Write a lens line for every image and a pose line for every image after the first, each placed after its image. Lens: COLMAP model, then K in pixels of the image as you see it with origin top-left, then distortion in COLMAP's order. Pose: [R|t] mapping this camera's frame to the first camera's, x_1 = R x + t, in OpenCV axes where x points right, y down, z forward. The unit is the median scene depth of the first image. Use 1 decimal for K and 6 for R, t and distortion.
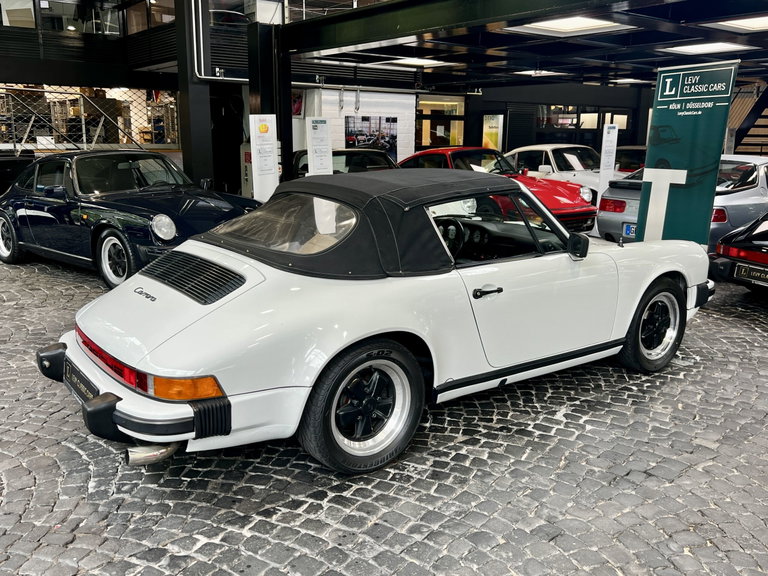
lens RADIAL K [[704.7, 0, 380.0], [0, 704.7, 283.0], [0, 0, 1]] dist [0.061247, -0.091818]
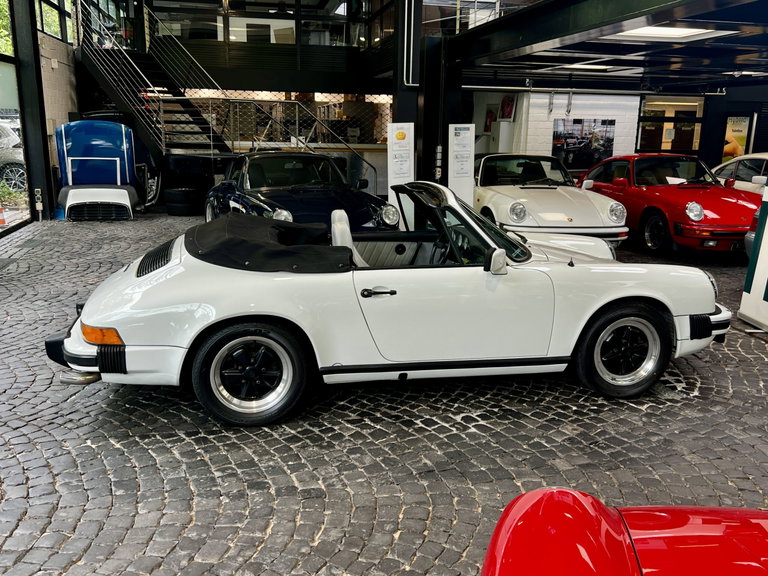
lens RADIAL K [[710.4, 0, 387.9], [0, 710.4, 287.4], [0, 0, 1]] dist [0.070791, -0.117878]
pose [[0.905546, 0.101726, -0.411871, 0.404020], [-0.097579, 0.994740, 0.031149, -0.020996], [0.412873, 0.011983, 0.910710, -0.020188]]
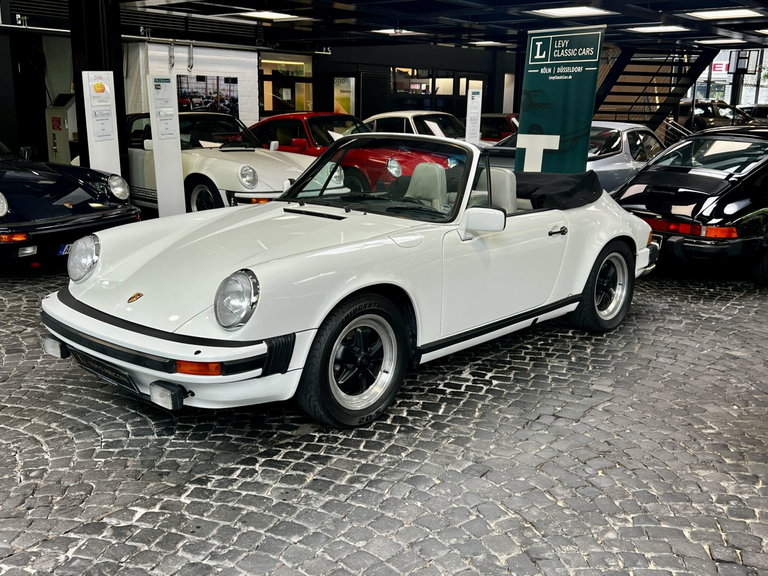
lens RADIAL K [[816.4, 0, 388.4], [0, 816.4, 288.0], [0, 0, 1]] dist [0.124237, -0.301633]
pose [[0.973789, -0.042620, 0.223425, -0.078198], [0.038798, 0.999016, 0.021471, 0.023623], [-0.224121, -0.012240, 0.974485, -0.081755]]
